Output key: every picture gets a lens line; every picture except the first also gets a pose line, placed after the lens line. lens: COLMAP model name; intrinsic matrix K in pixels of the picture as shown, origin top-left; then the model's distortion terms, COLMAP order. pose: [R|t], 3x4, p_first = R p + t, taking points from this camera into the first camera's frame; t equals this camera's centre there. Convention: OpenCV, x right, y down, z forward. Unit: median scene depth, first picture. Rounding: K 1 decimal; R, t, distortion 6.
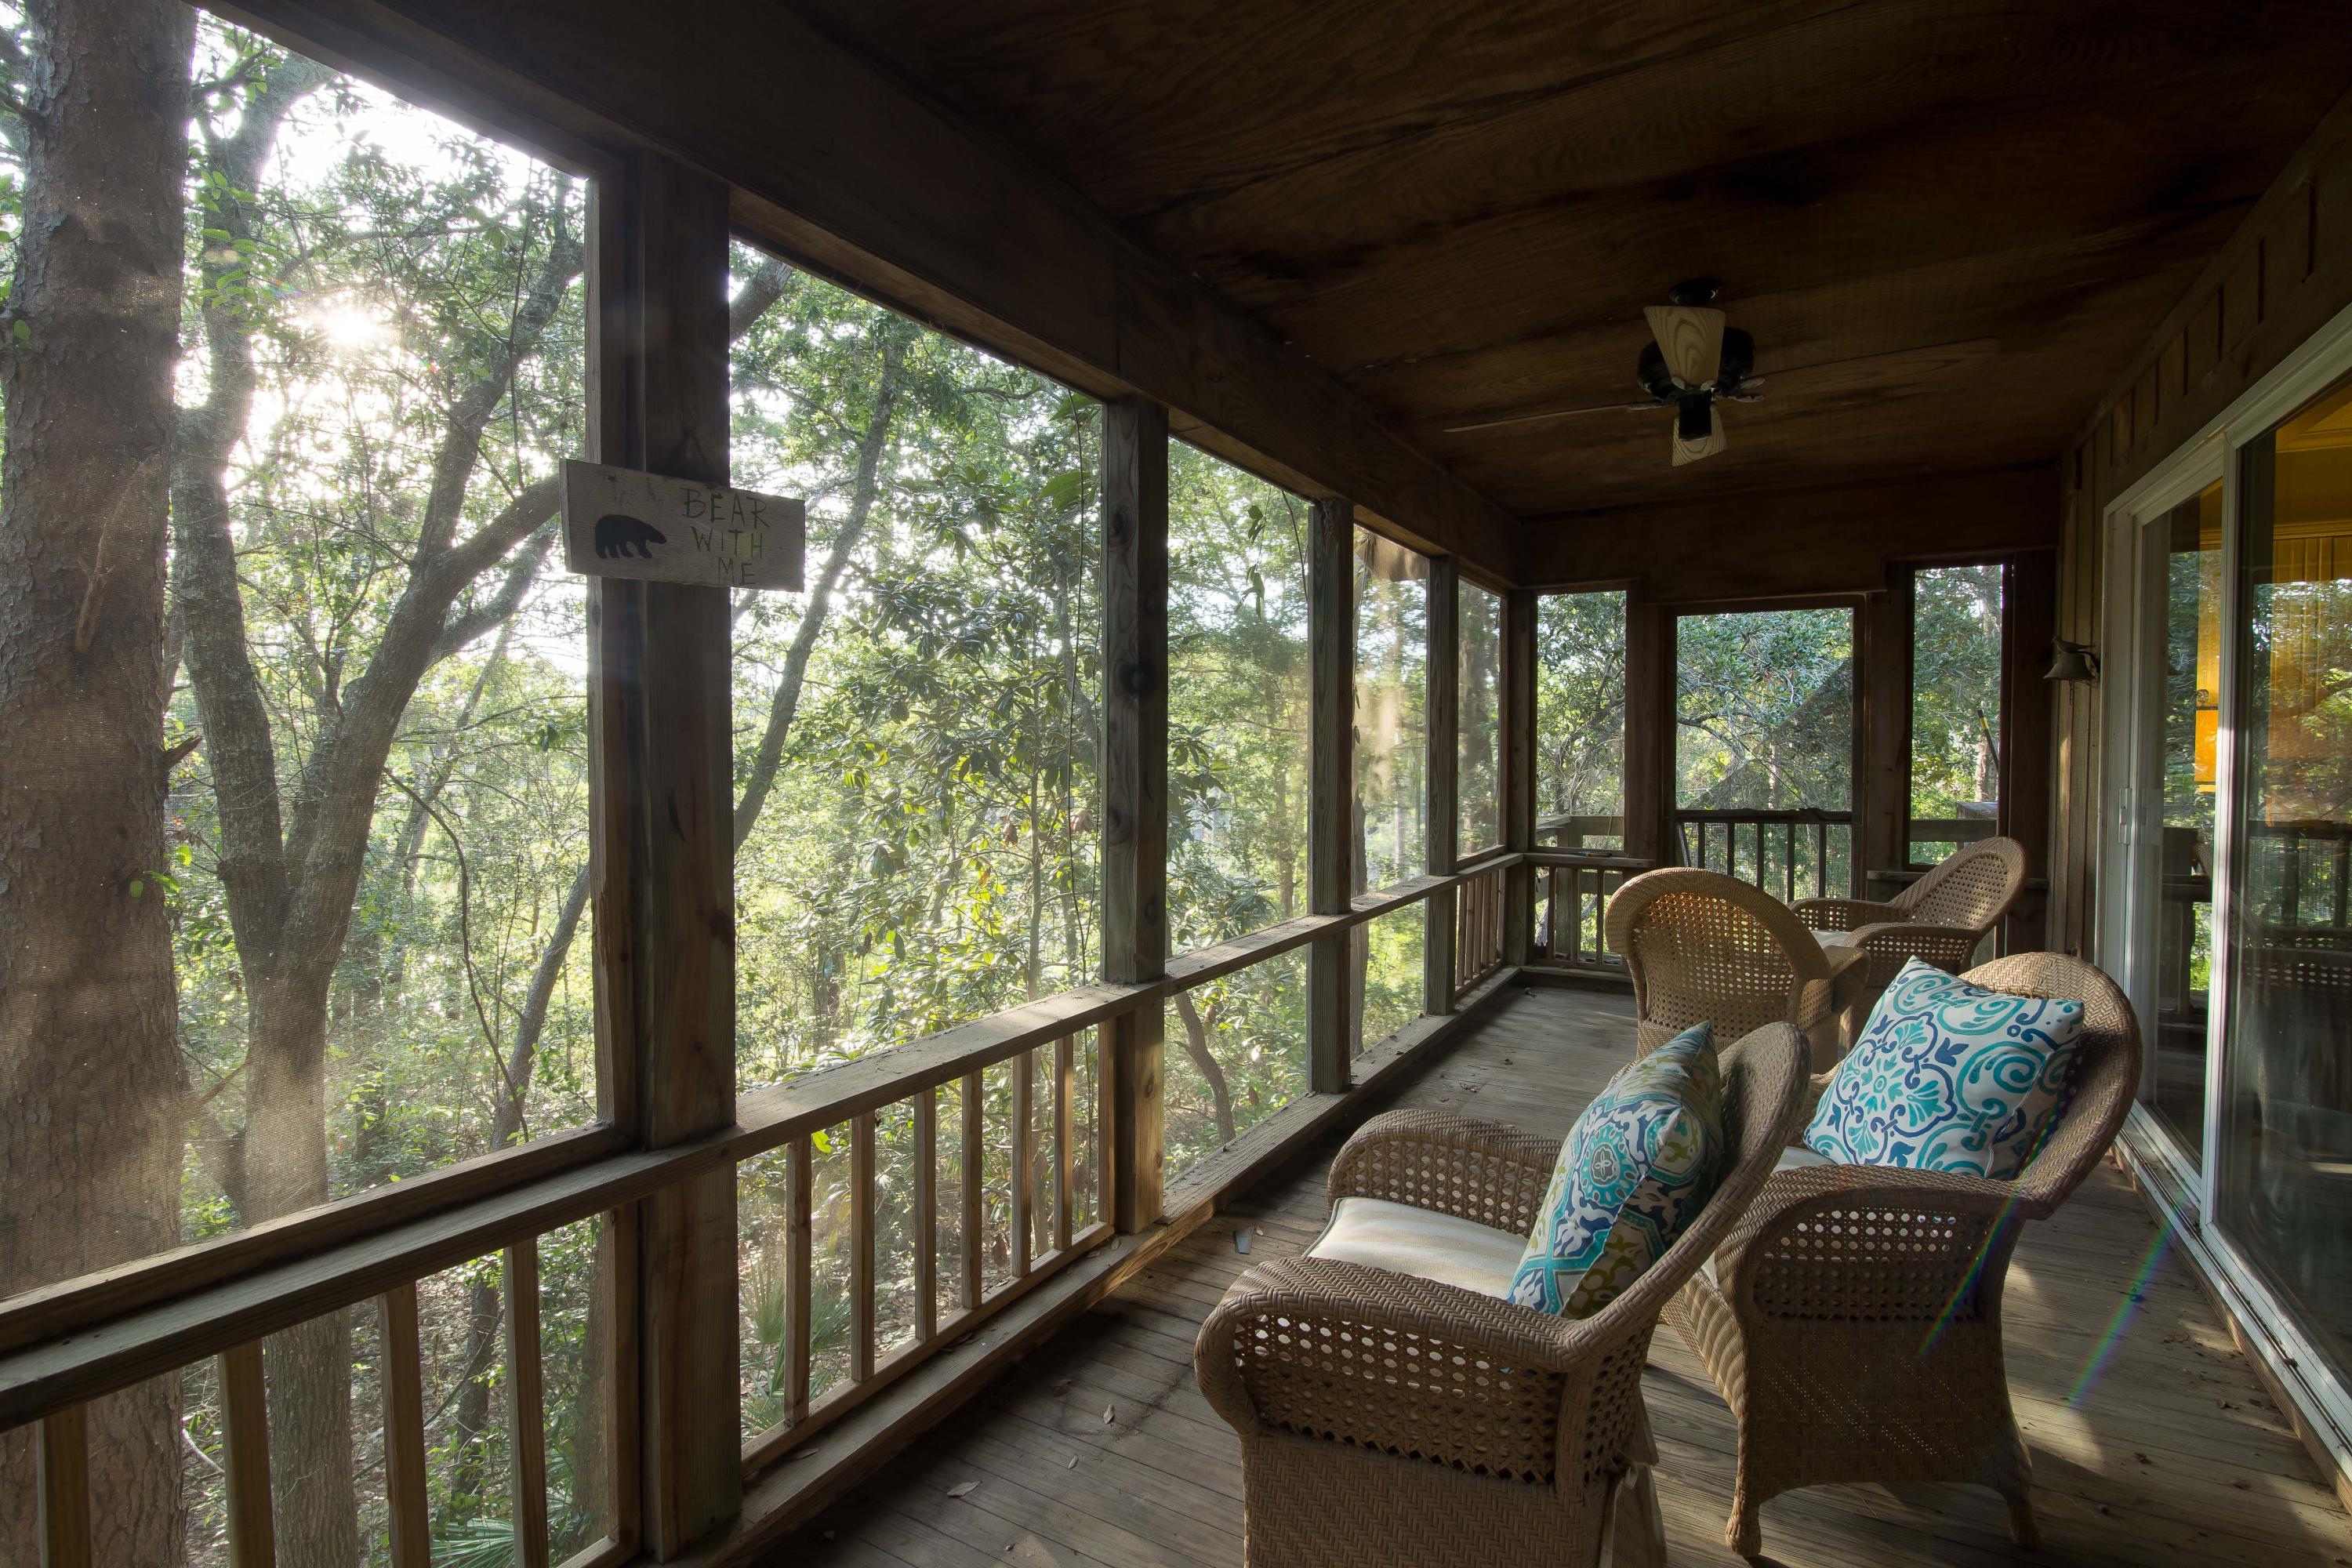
lens RADIAL K [[1086.0, 0, 1176.0], [0, 1086.0, 784.0], [0, 0, 1]] dist [-0.016333, 0.000929]
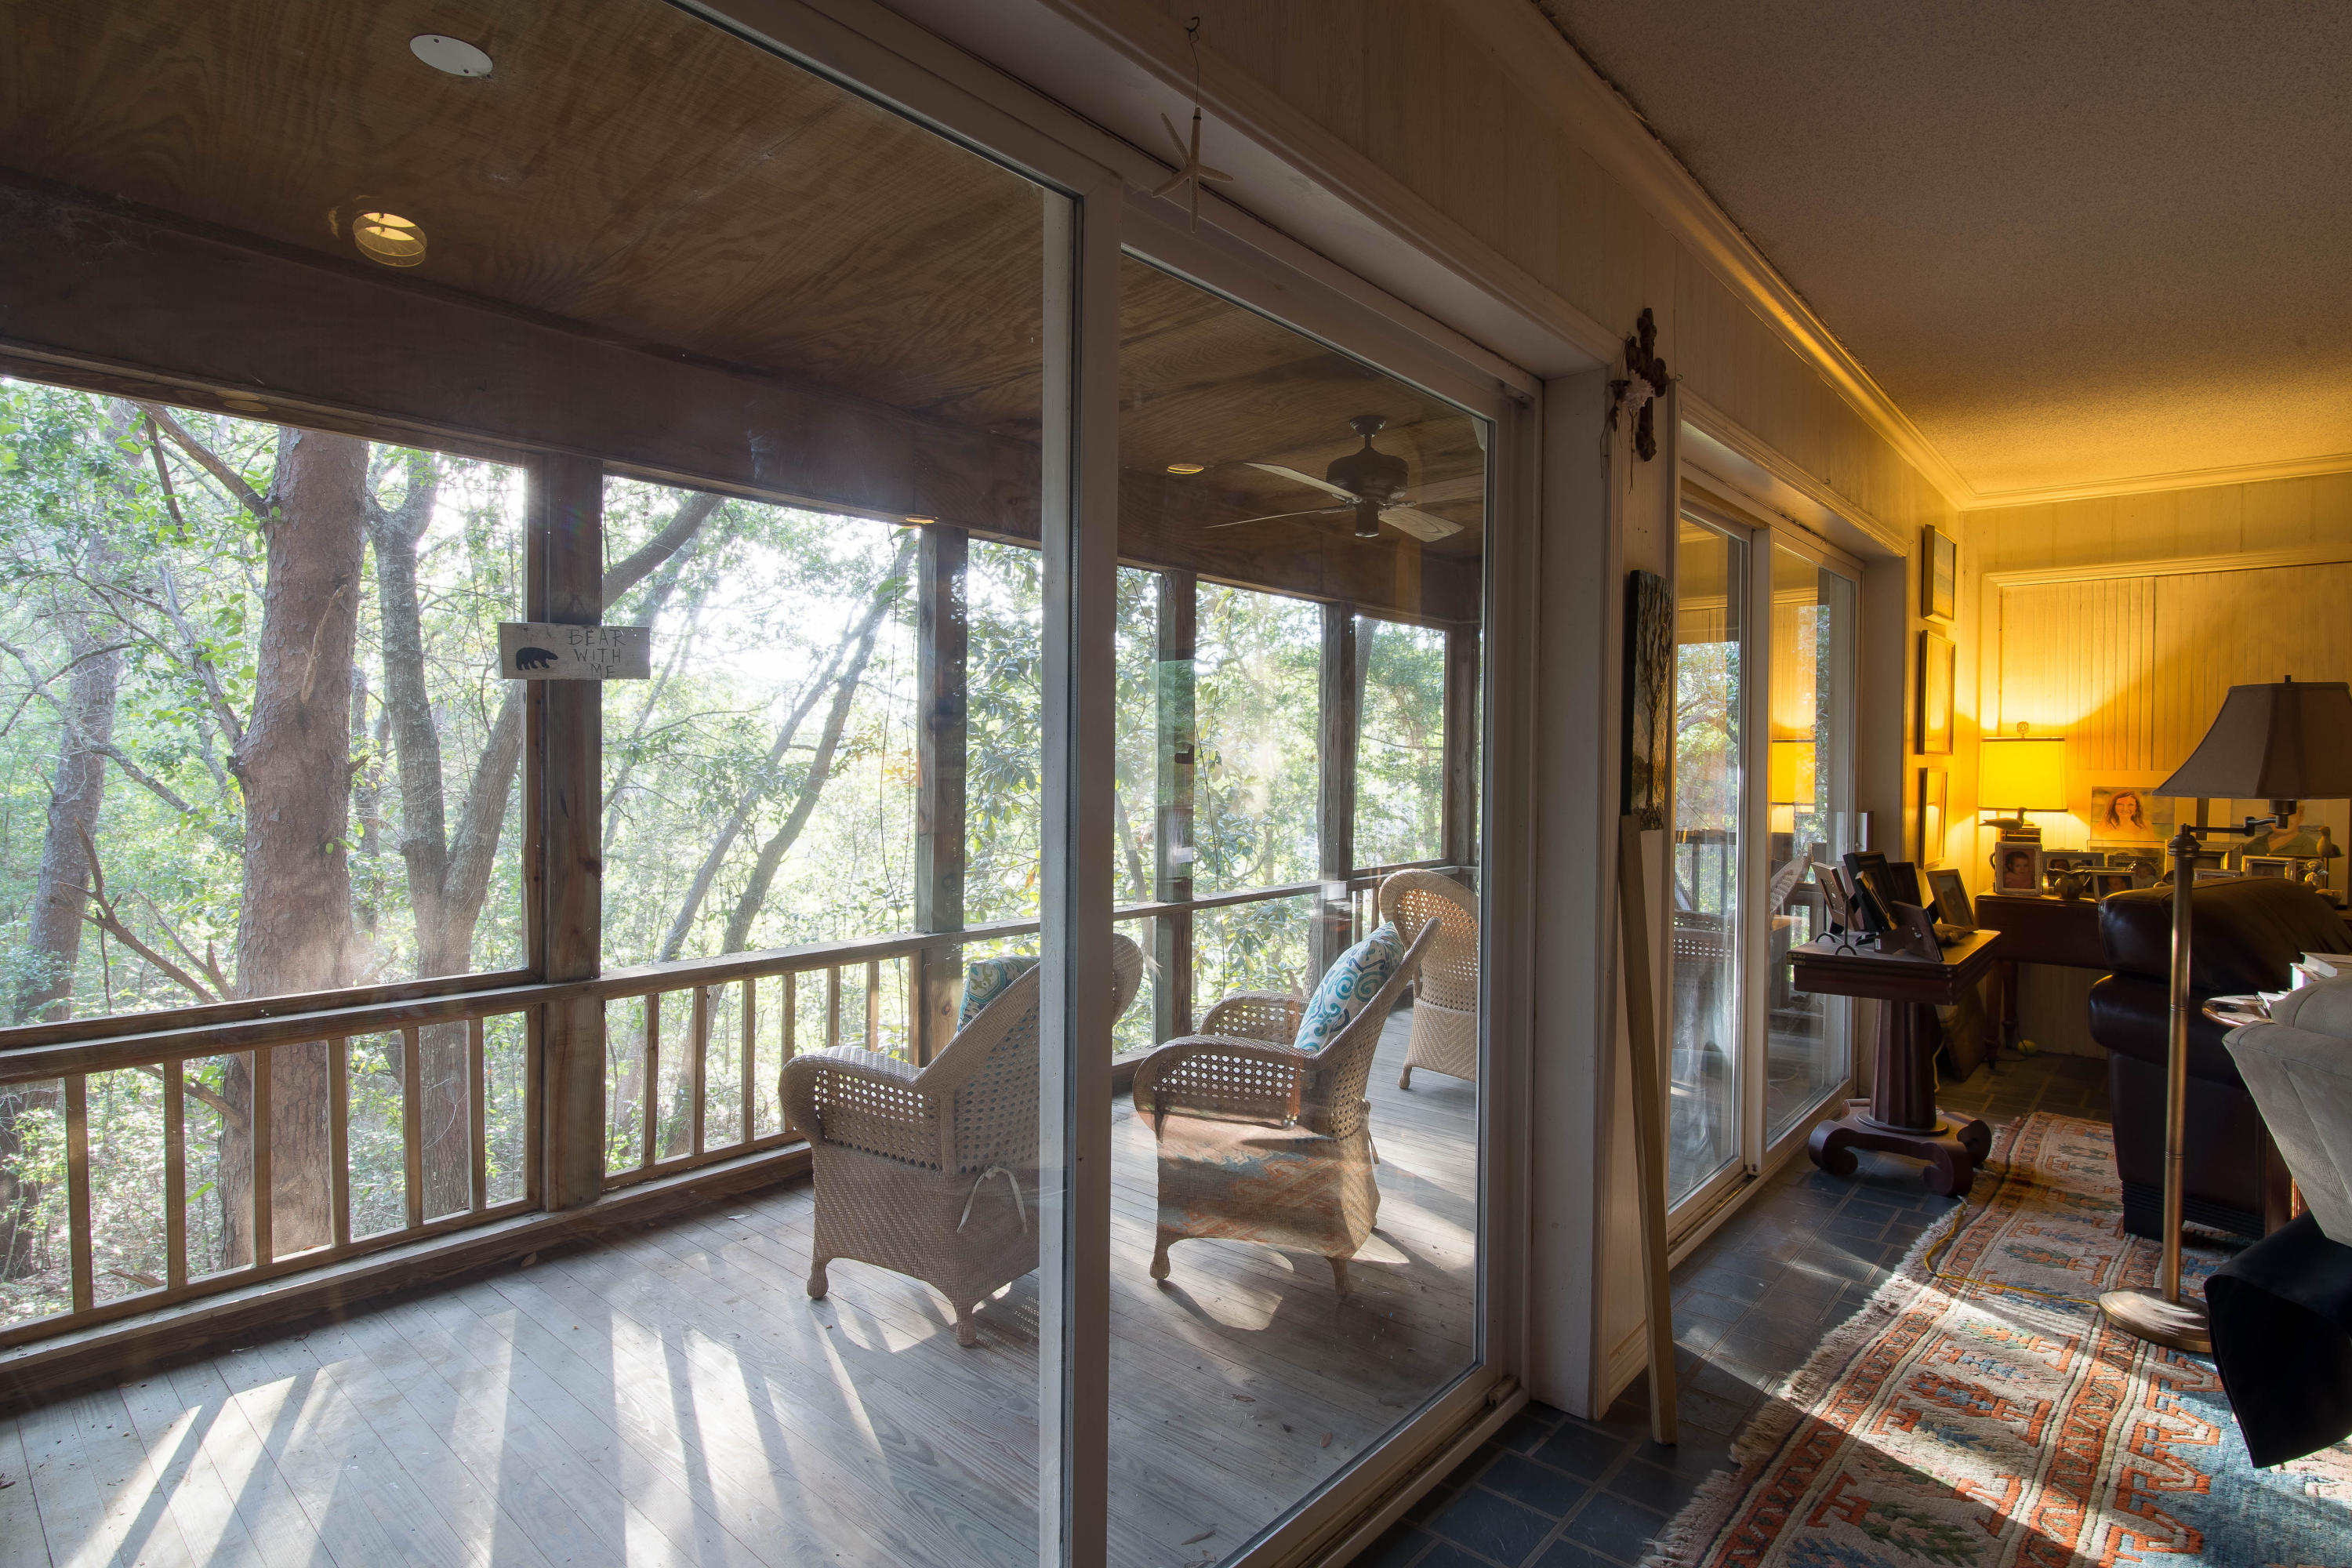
lens RADIAL K [[1194.1, 0, 1176.0], [0, 1194.1, 784.0], [0, 0, 1]] dist [-0.005230, -0.000304]
pose [[0.981905, 0.013063, -0.188921, 0.821830], [-0.015857, 0.999786, -0.013287, 0.004374], [0.188707, 0.016043, 0.981902, -0.698779]]
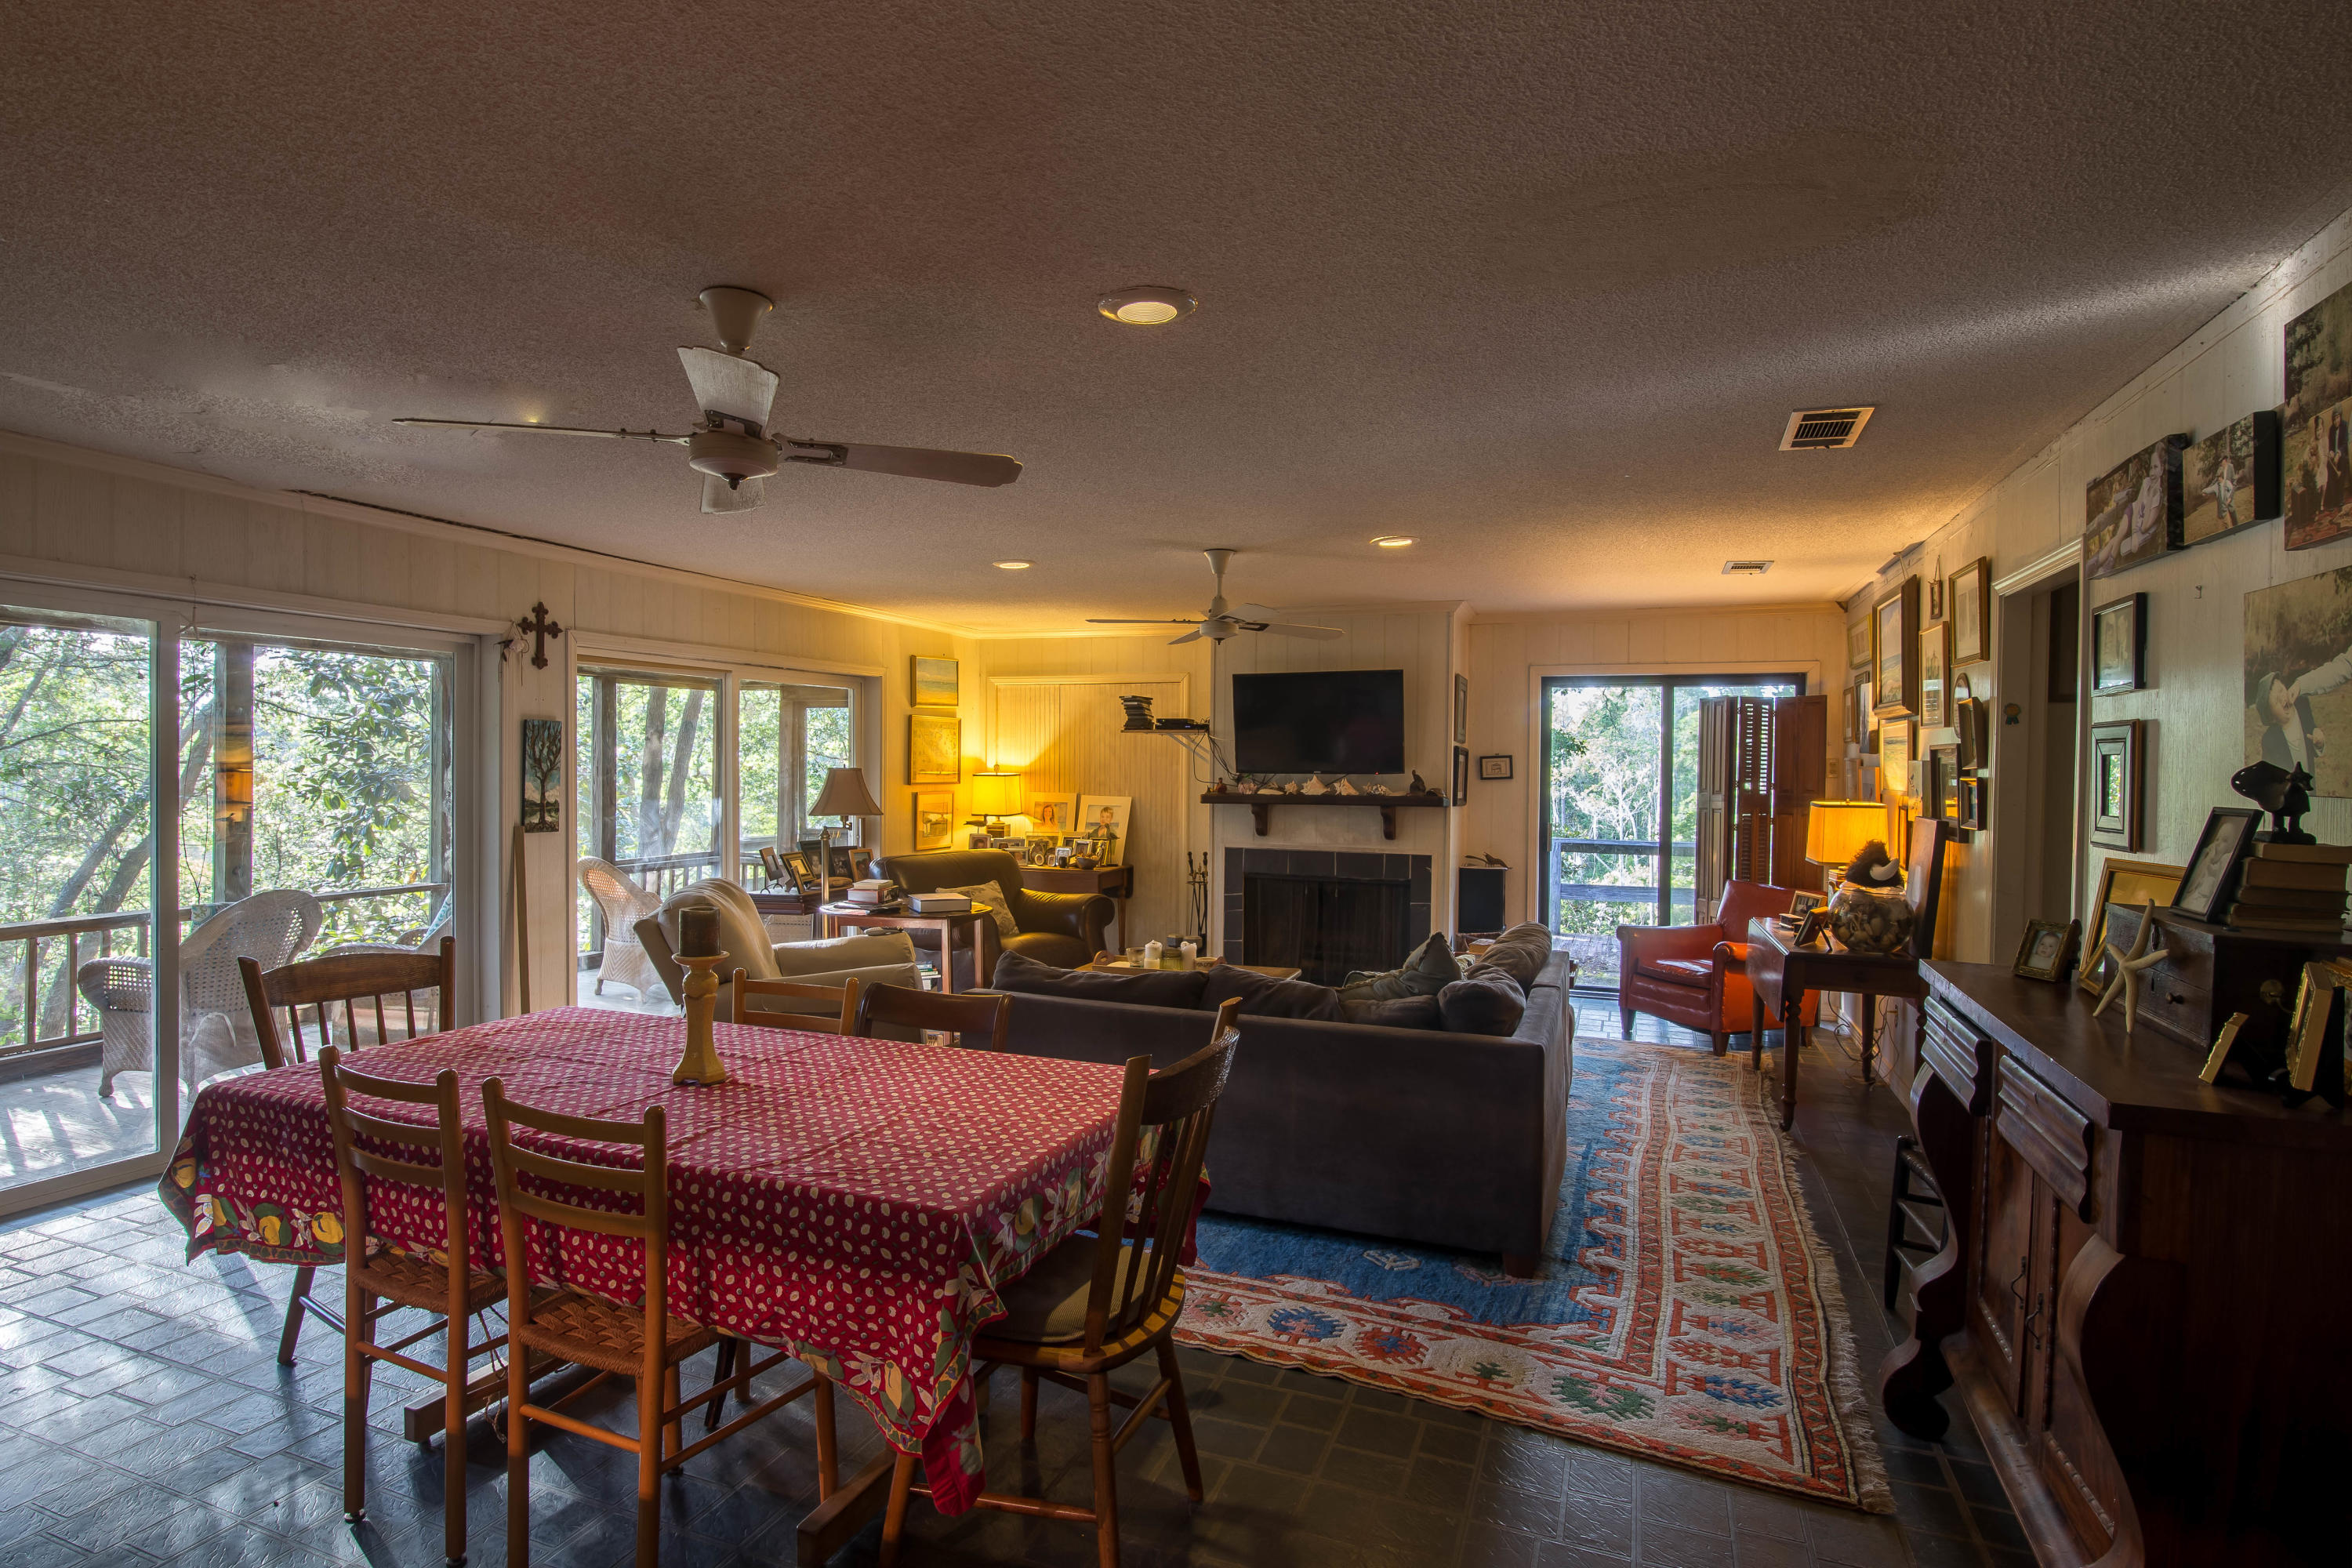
lens RADIAL K [[1194.1, 0, 1176.0], [0, 1194.1, 784.0], [0, 0, 1]] dist [-0.005230, -0.000304]
pose [[0.986925, 0.010986, 0.160804, 1.345033], [-0.008260, 0.999811, -0.017611, -0.017015], [-0.160967, 0.016052, 0.986829, -1.403186]]
